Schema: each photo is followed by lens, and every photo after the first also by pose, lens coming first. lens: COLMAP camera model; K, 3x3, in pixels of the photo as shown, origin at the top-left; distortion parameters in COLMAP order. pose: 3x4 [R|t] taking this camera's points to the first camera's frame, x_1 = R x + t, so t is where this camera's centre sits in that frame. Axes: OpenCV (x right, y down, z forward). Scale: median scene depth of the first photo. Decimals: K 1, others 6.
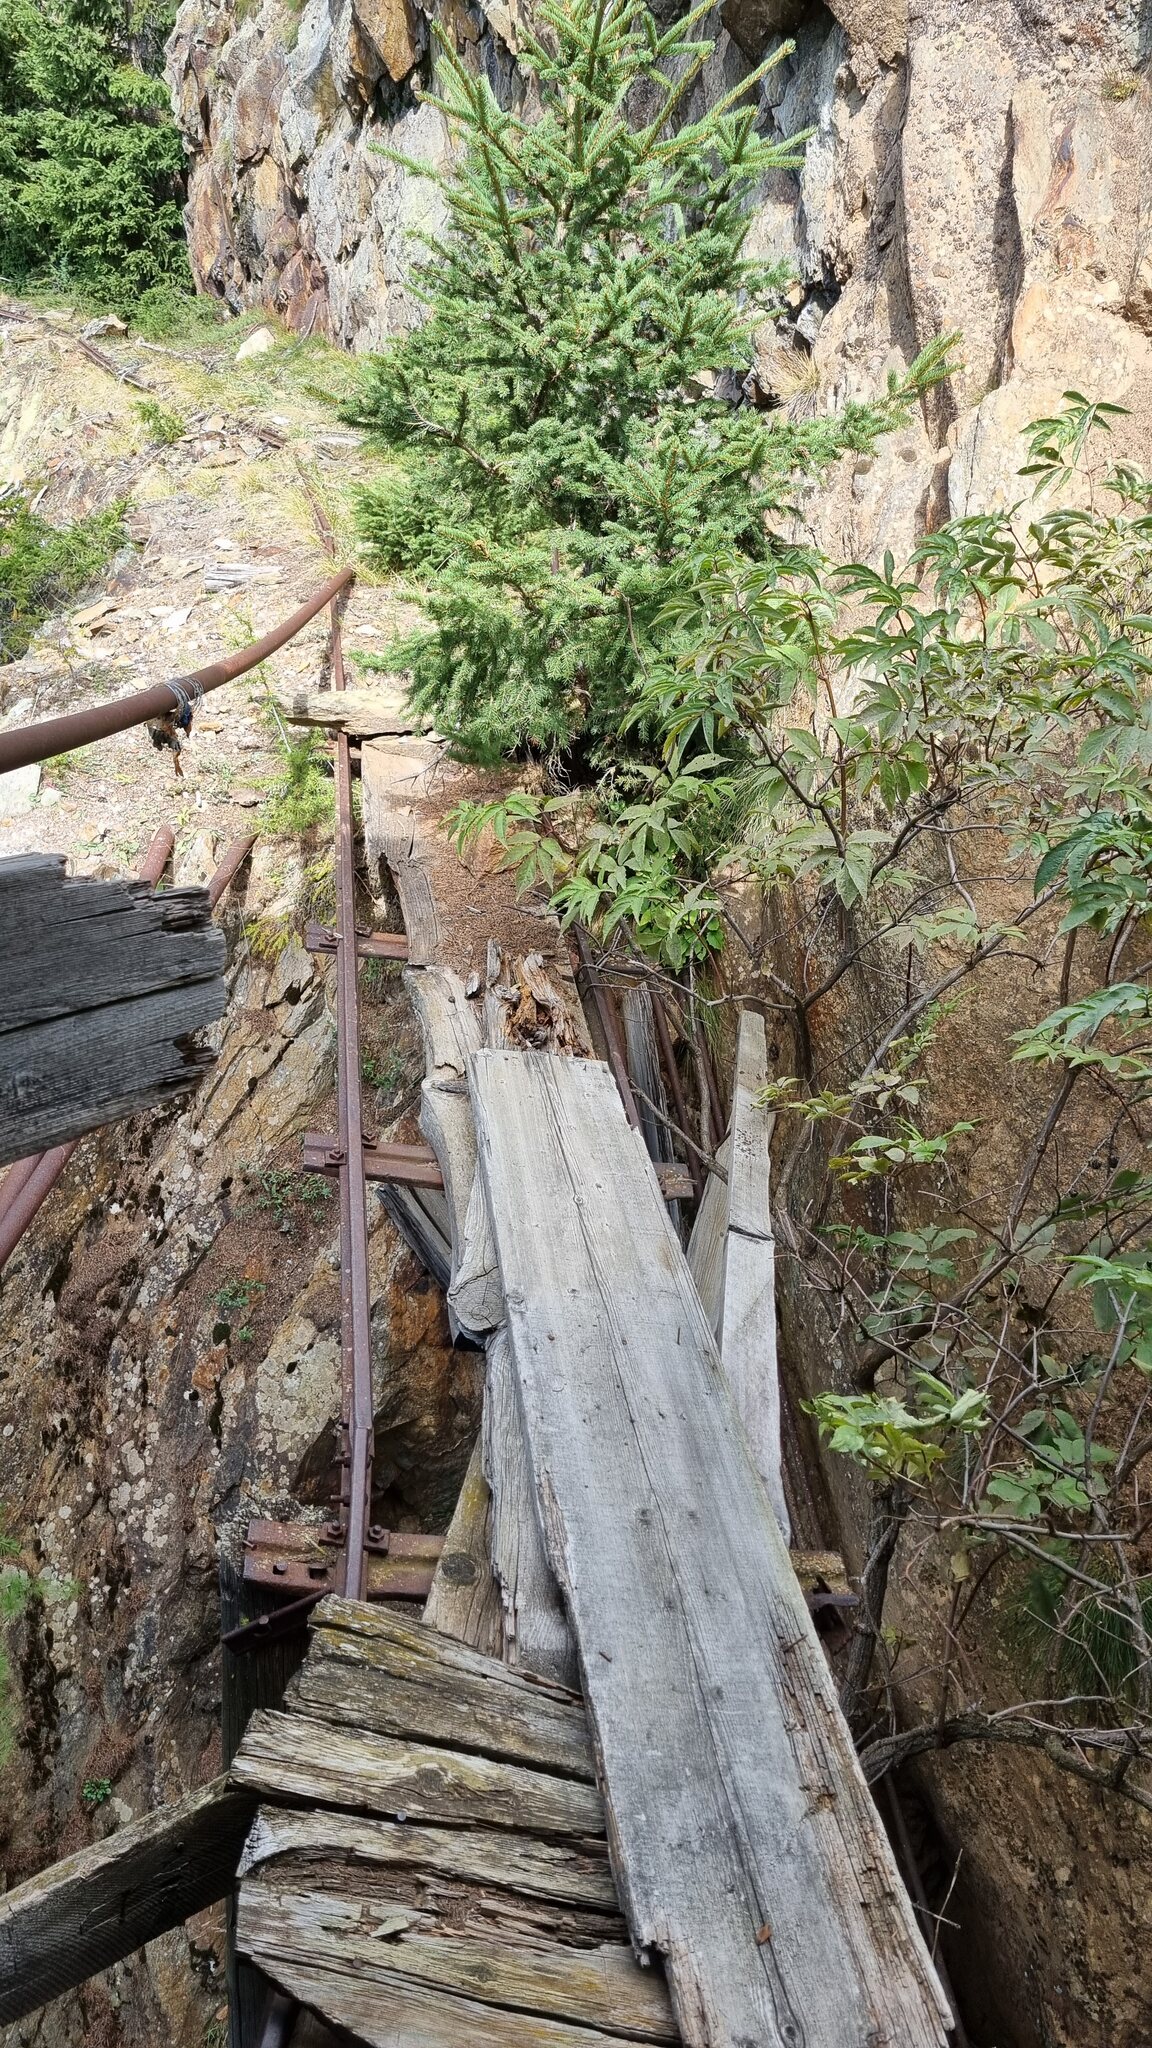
lens RADIAL K [[1527.1, 0, 574.1], [0, 1527.1, 1023.5], [0, 0, 1]] dist [0.046949, -0.020356]
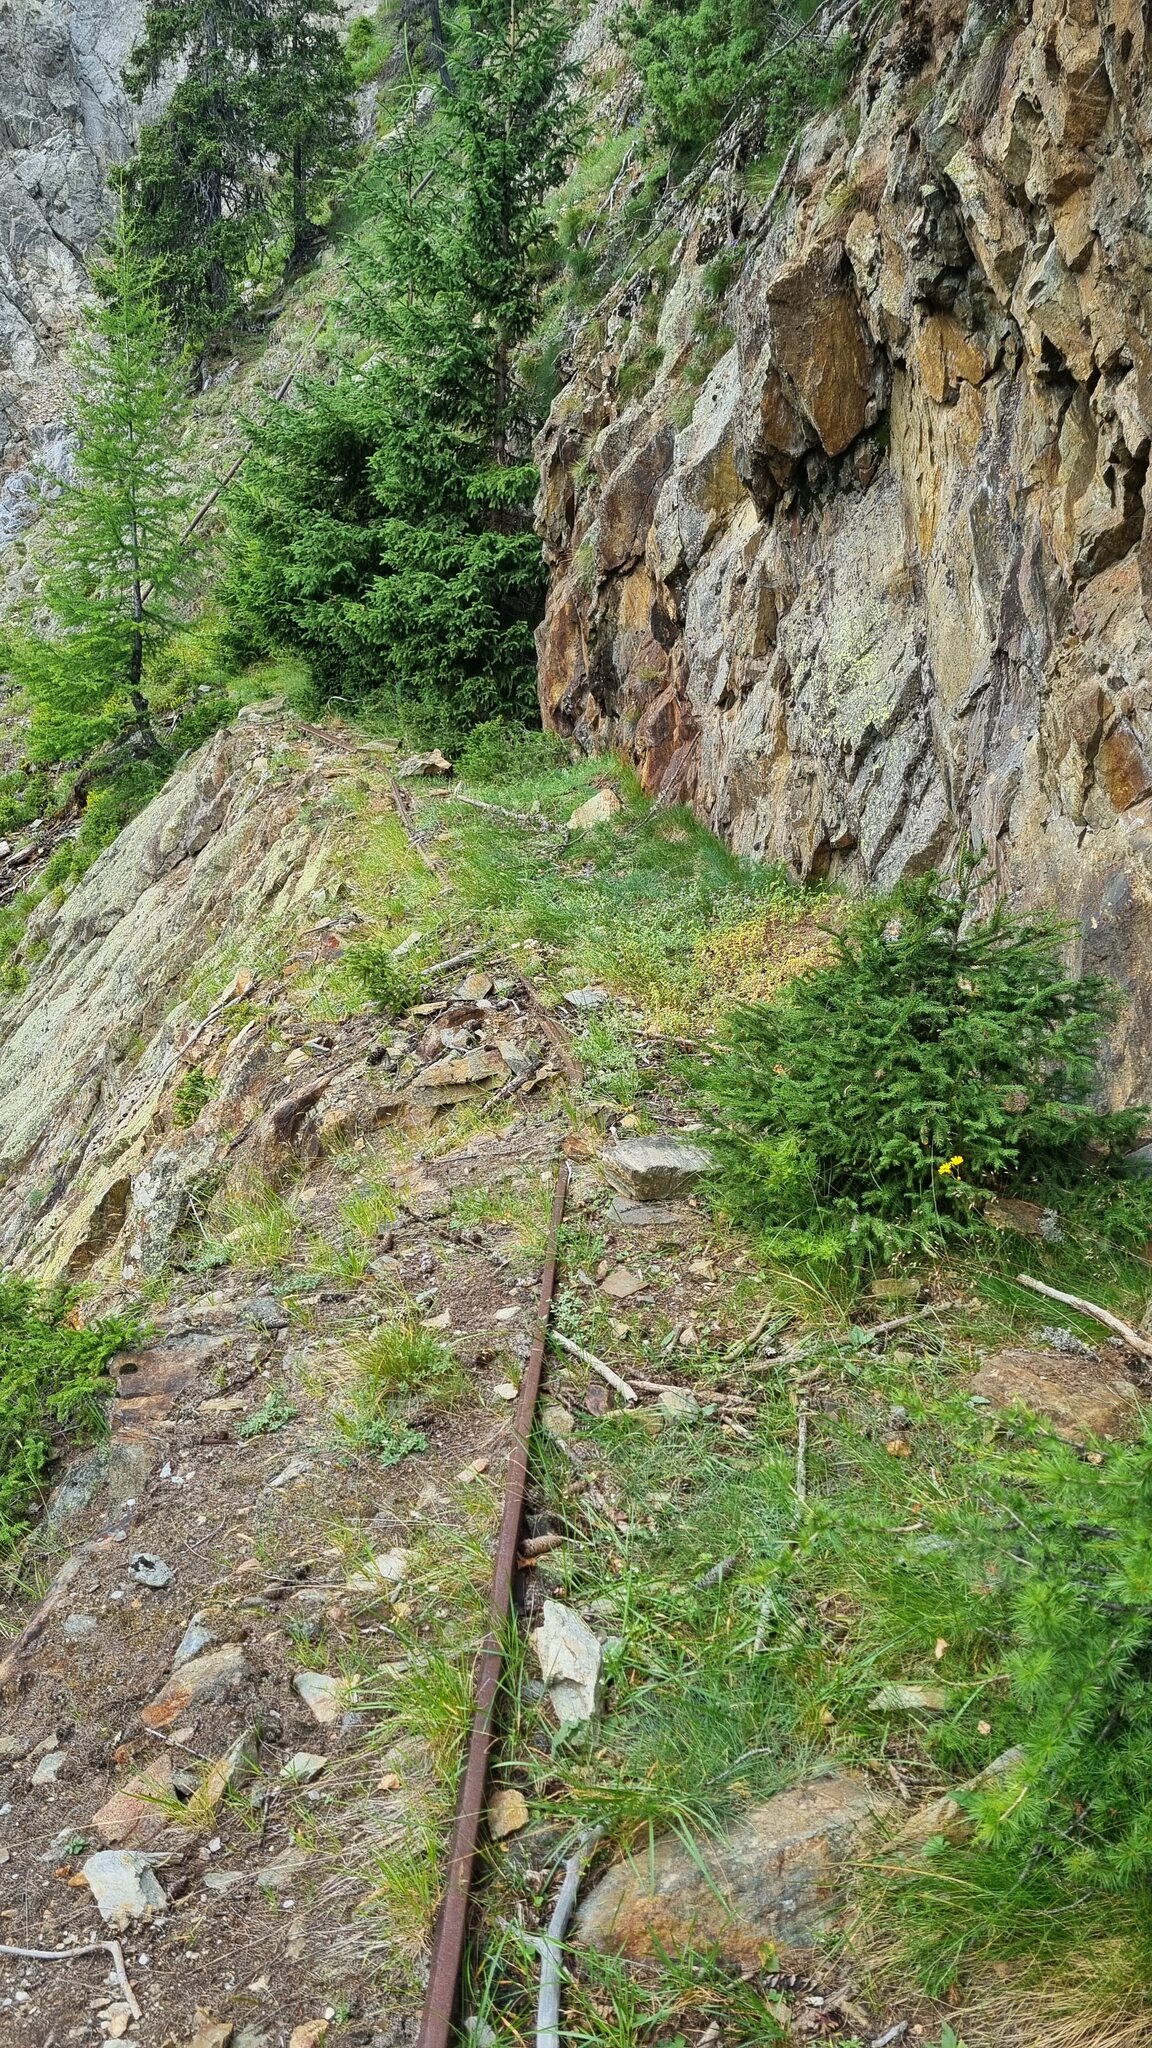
lens RADIAL K [[1527.1, 0, 578.3], [0, 1527.1, 1024.9], [0, 0, 1]] dist [0.046949, -0.020356]
pose [[0.970770, 0.056395, -0.233291, -0.042557], [-0.105390, 0.973442, -0.203235, -0.185695], [0.215634, 0.221881, 0.950932, 0.330051]]
